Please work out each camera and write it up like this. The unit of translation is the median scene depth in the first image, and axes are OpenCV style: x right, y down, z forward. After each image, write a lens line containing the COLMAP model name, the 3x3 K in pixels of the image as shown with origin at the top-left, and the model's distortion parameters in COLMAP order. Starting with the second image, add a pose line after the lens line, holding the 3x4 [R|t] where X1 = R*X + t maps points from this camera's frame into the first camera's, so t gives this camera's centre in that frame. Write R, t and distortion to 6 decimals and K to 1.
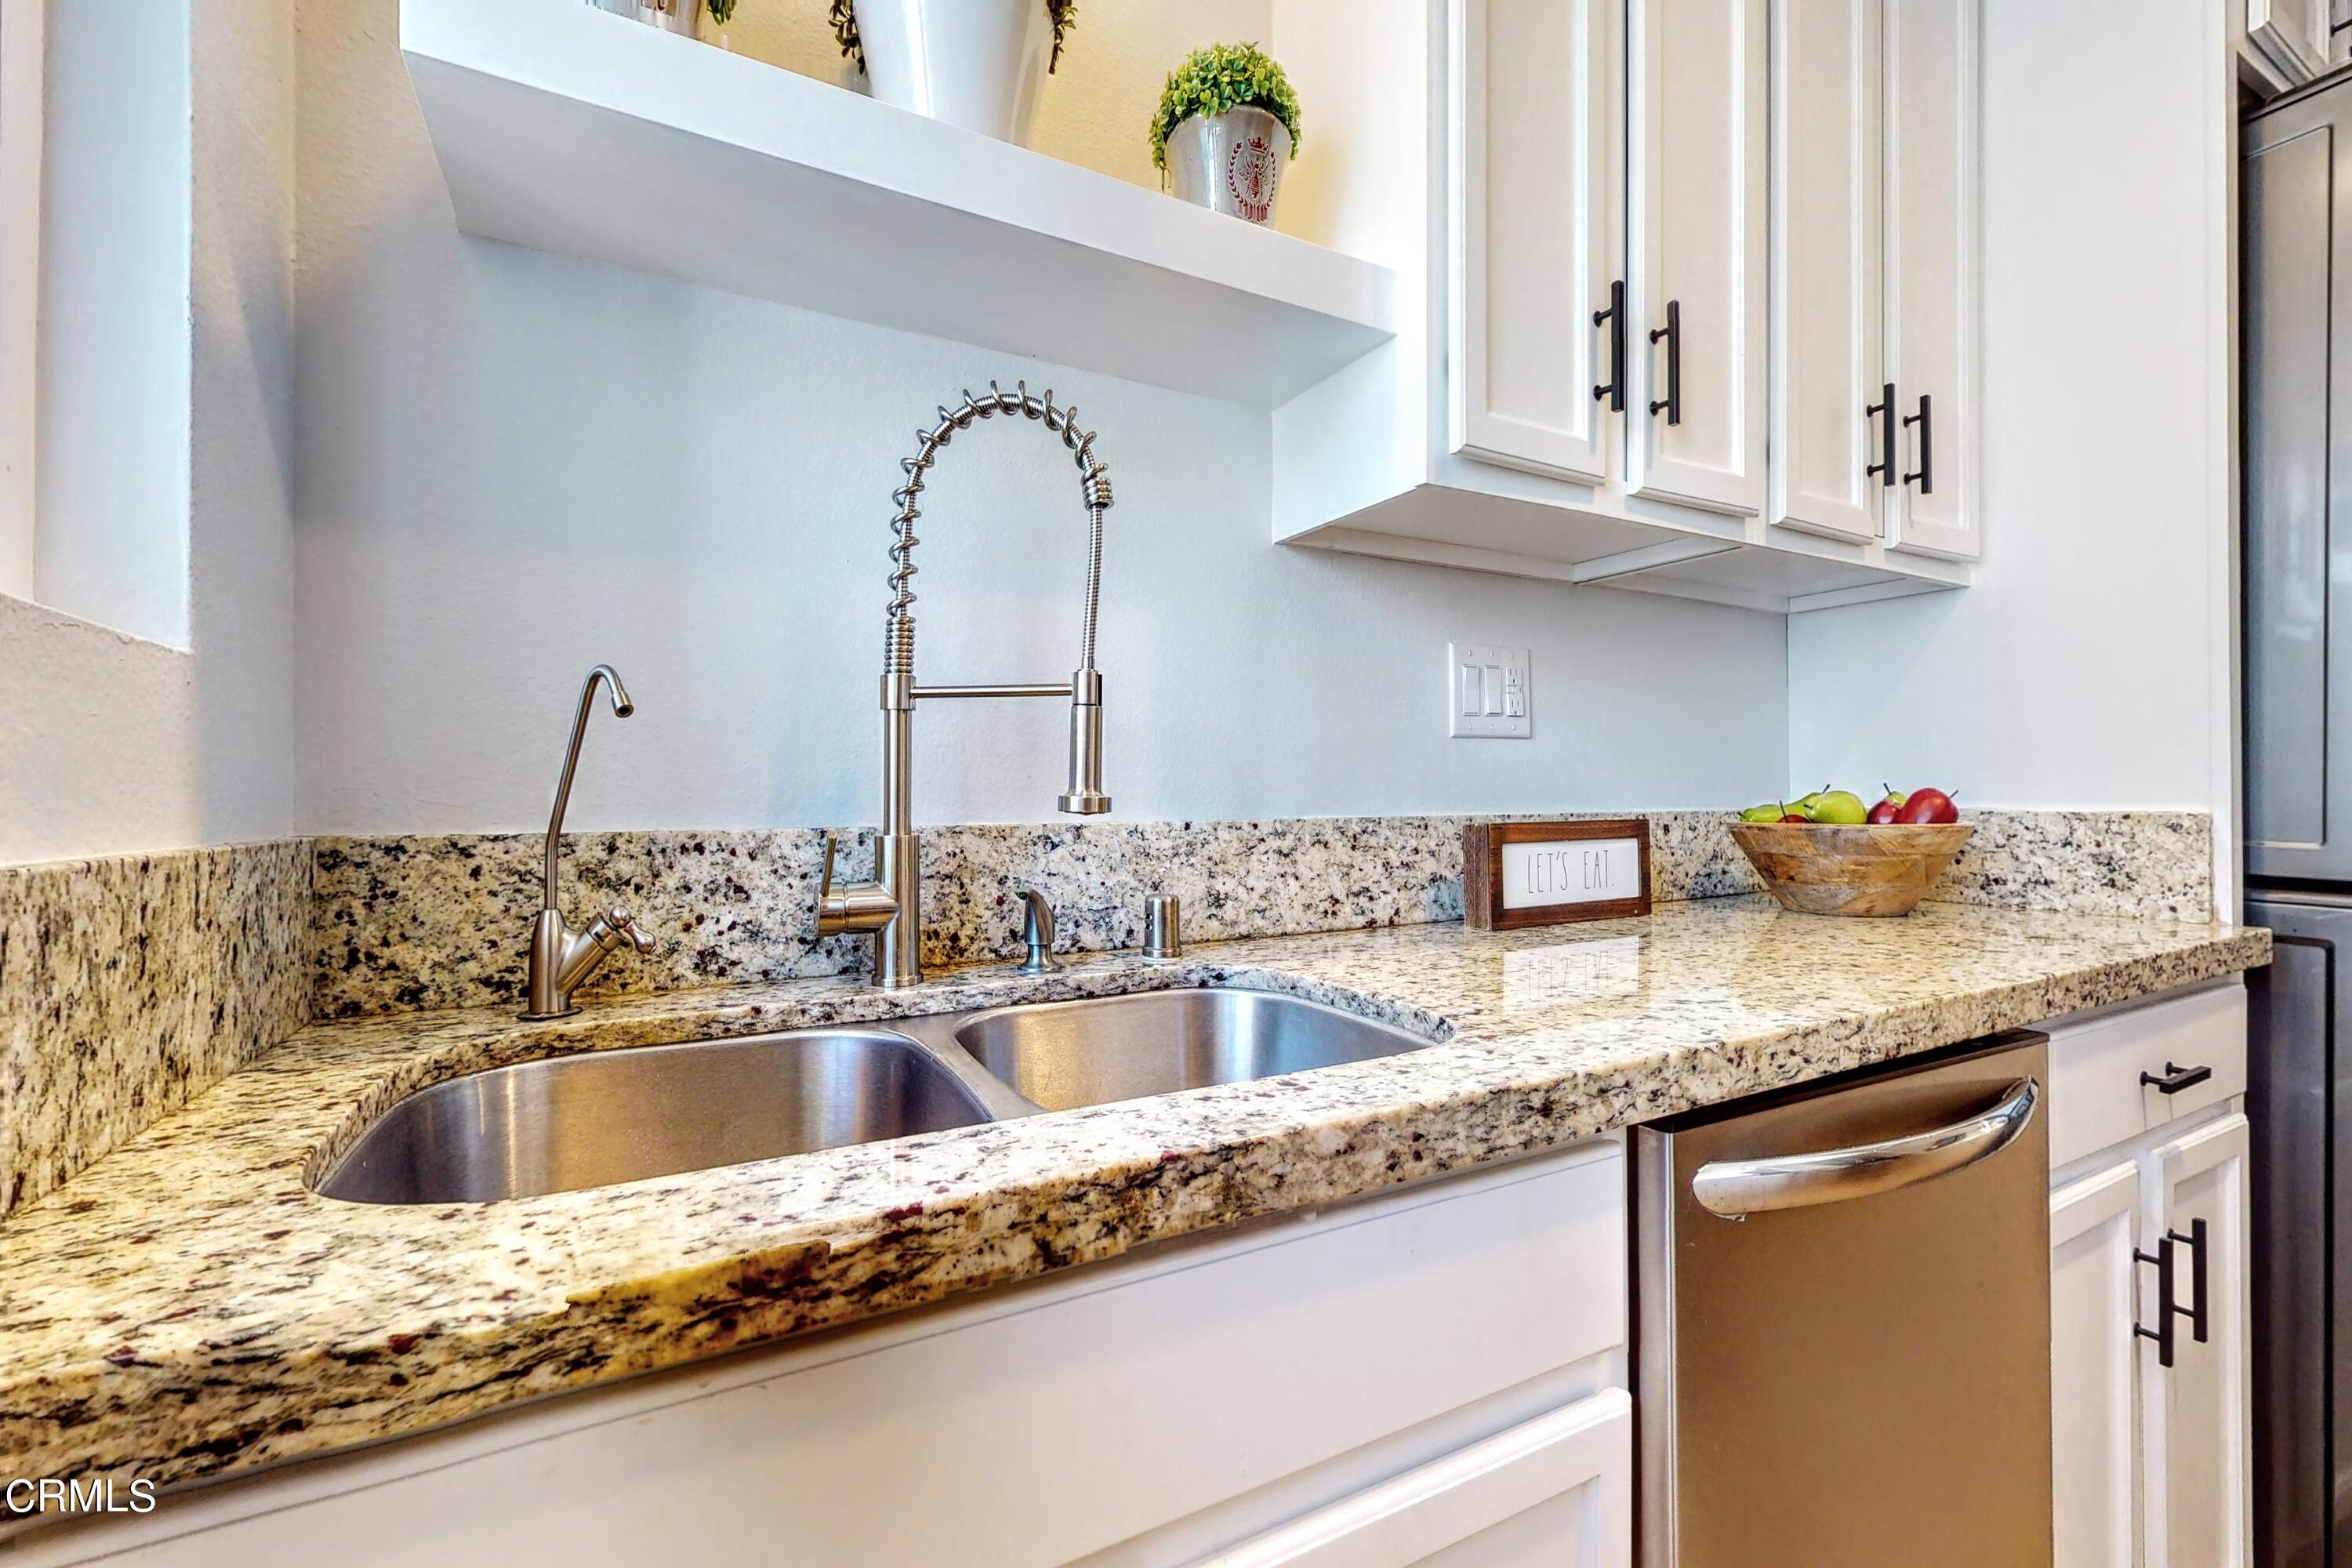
lens RADIAL K [[961.5, 0, 1176.0], [0, 961.5, 784.0], [0, 0, 1]] dist [-0.004975, 0.010784]
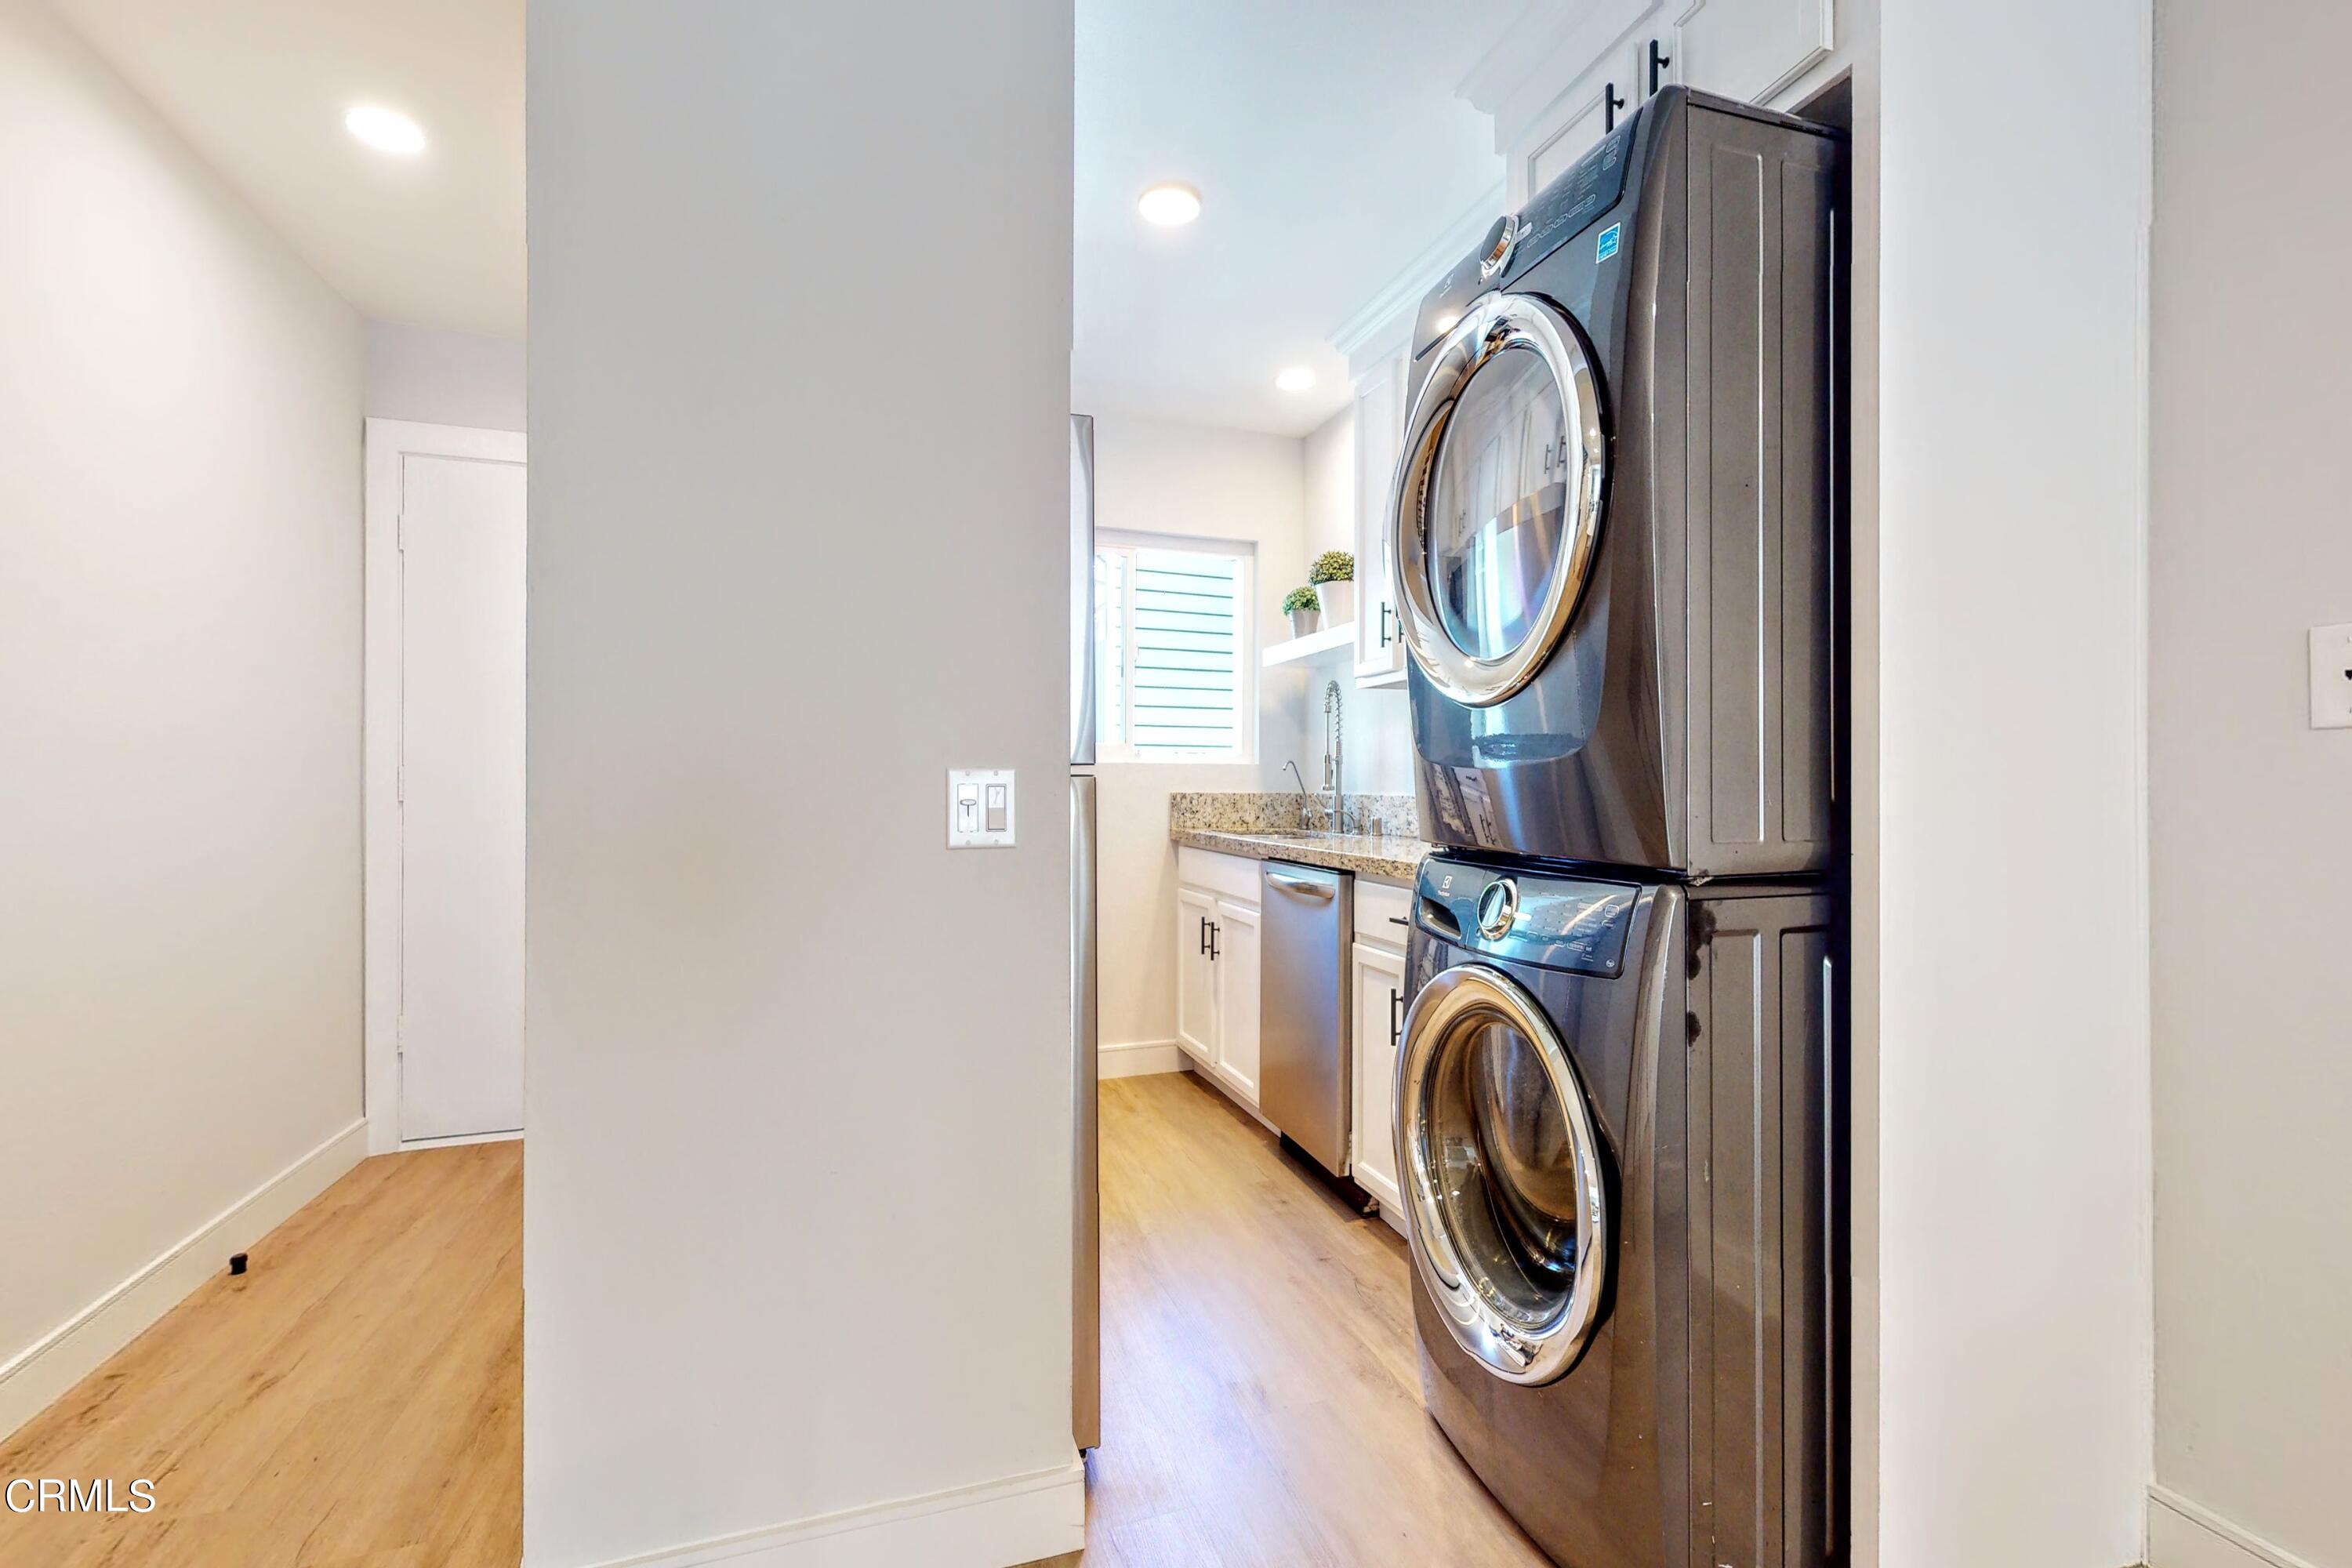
lens RADIAL K [[961.5, 0, 1176.0], [0, 961.5, 784.0], [0, 0, 1]] dist [-0.004975, 0.010784]
pose [[-0.156075, 0.003369, -0.987739, 2.948072], [0.008819, 0.999959, 0.002017, -0.007224], [0.987706, -0.008396, -0.156098, 0.757903]]
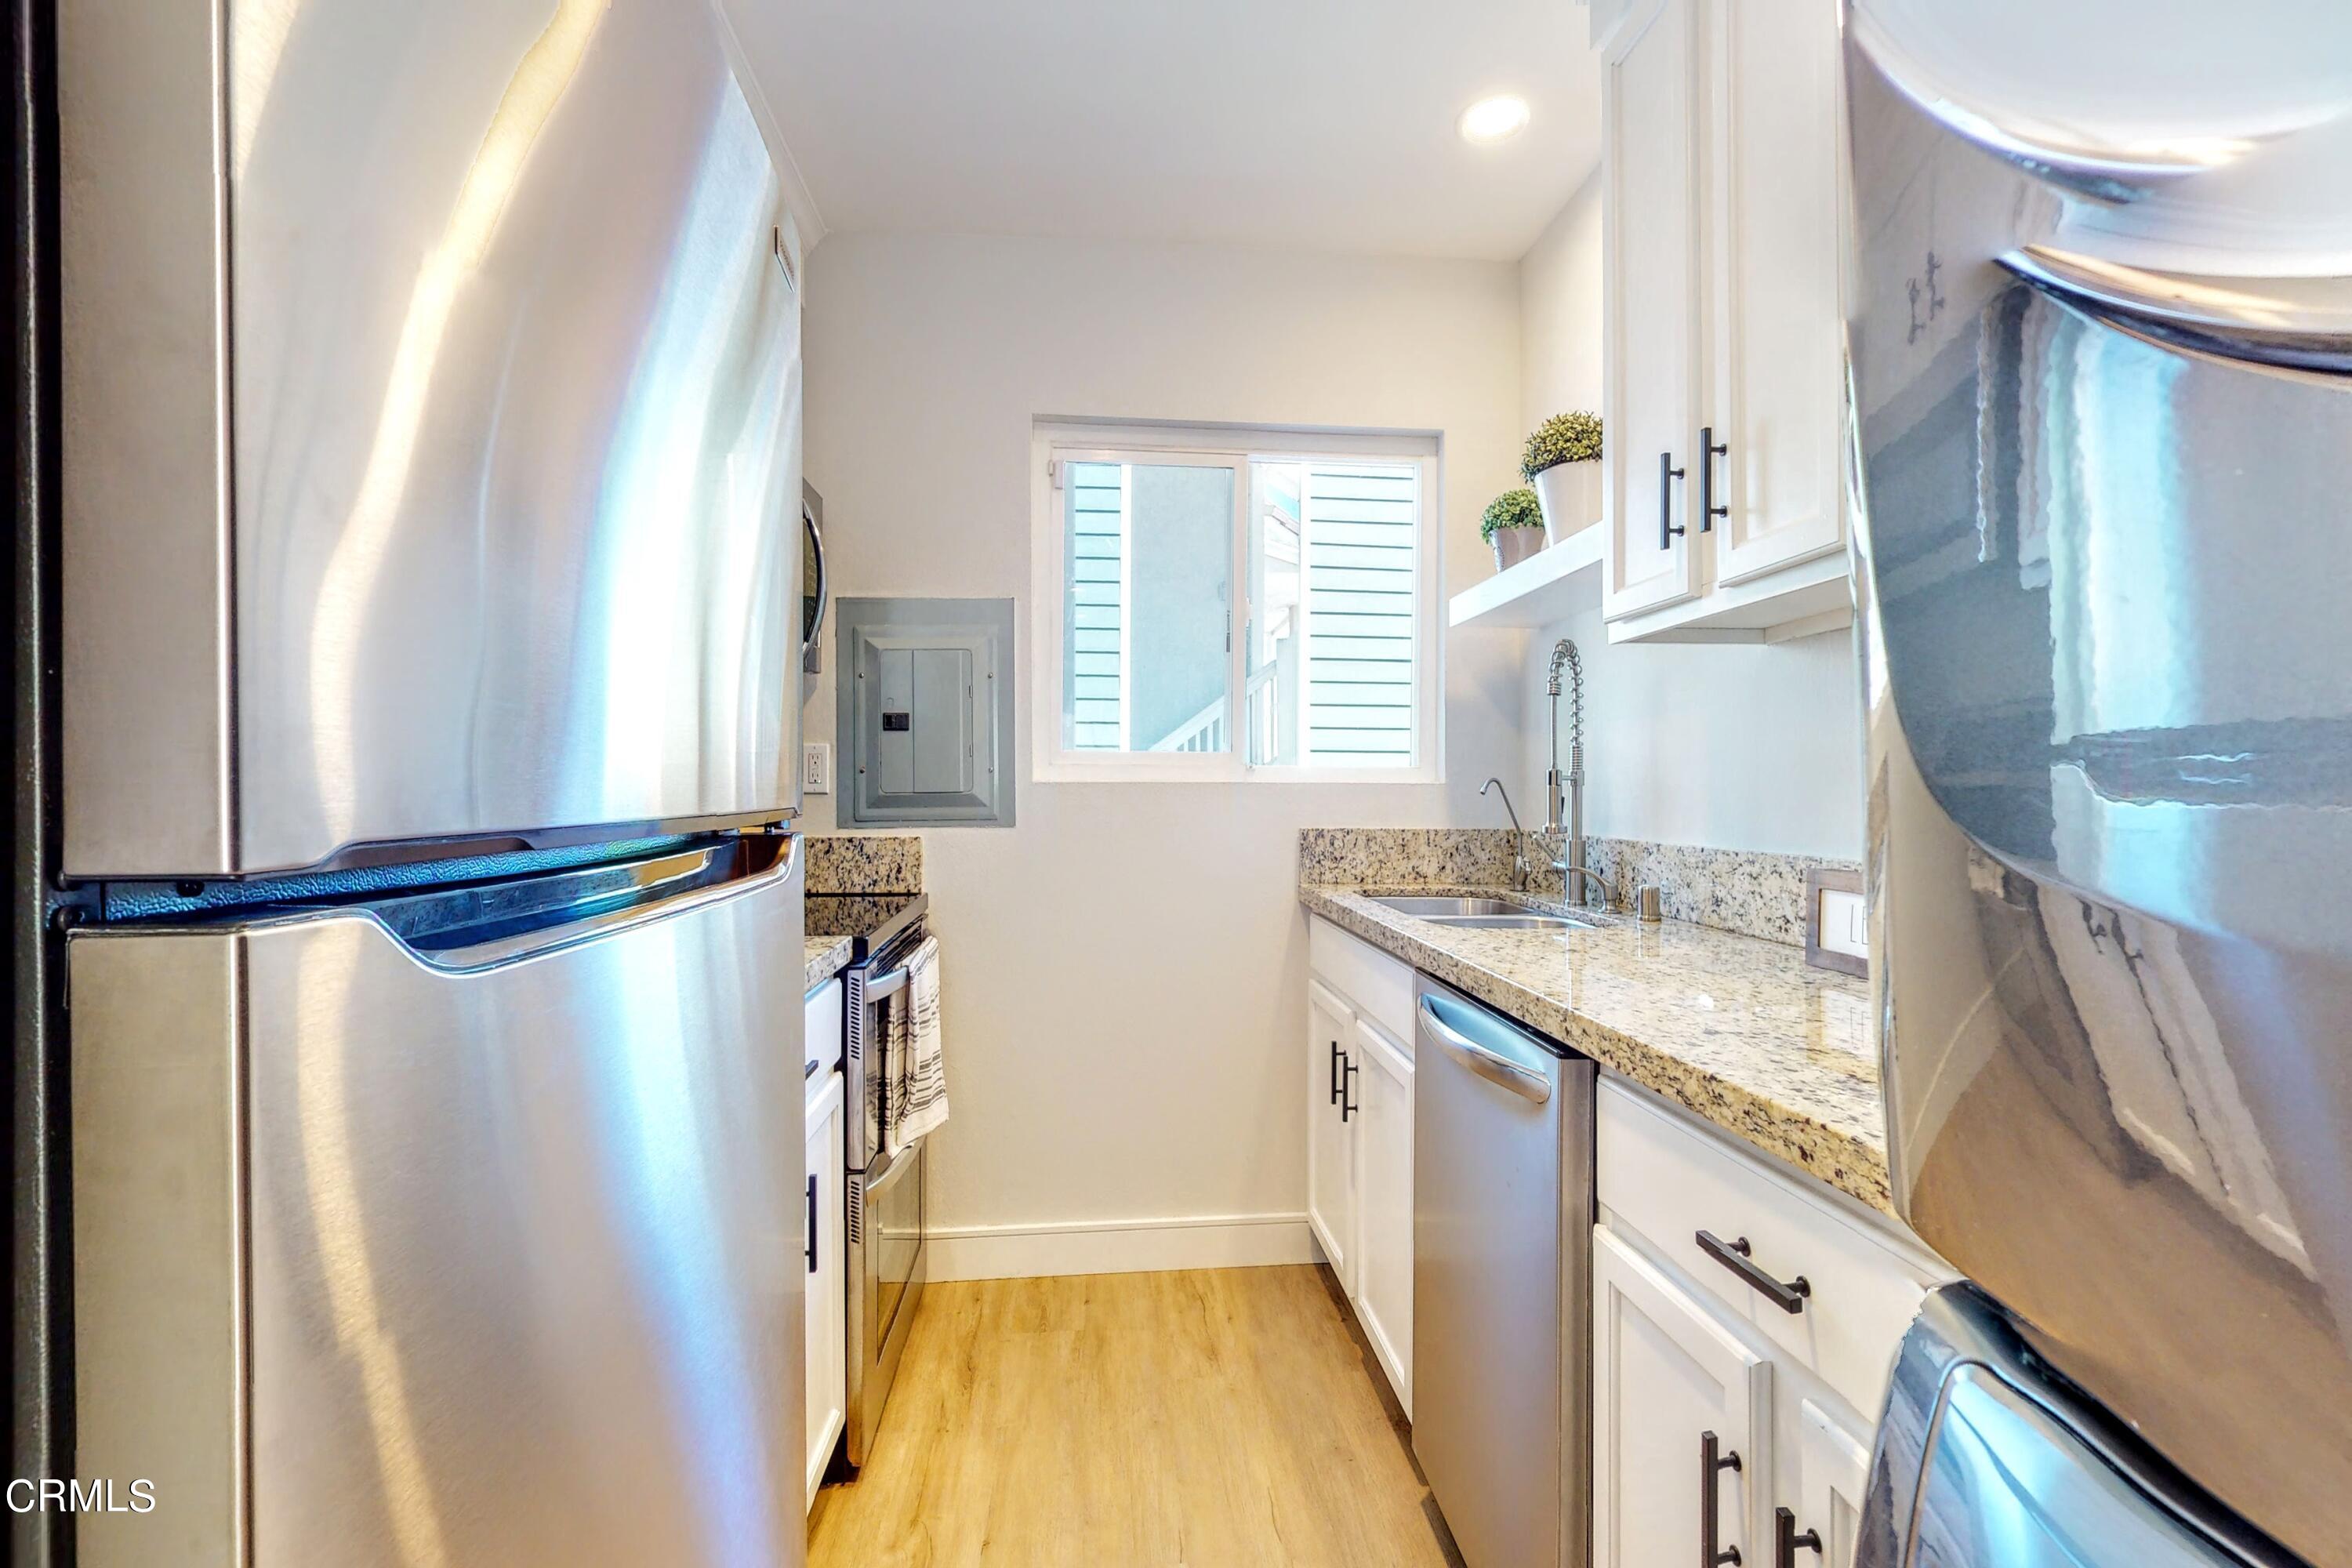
lens RADIAL K [[961.5, 0, 1176.0], [0, 961.5, 784.0], [0, 0, 1]] dist [-0.004975, 0.010784]
pose [[-0.392402, -0.001823, -0.919792, 1.733256], [0.008117, 0.999952, -0.005445, -0.059671], [0.919758, -0.009602, -0.392369, 0.808495]]
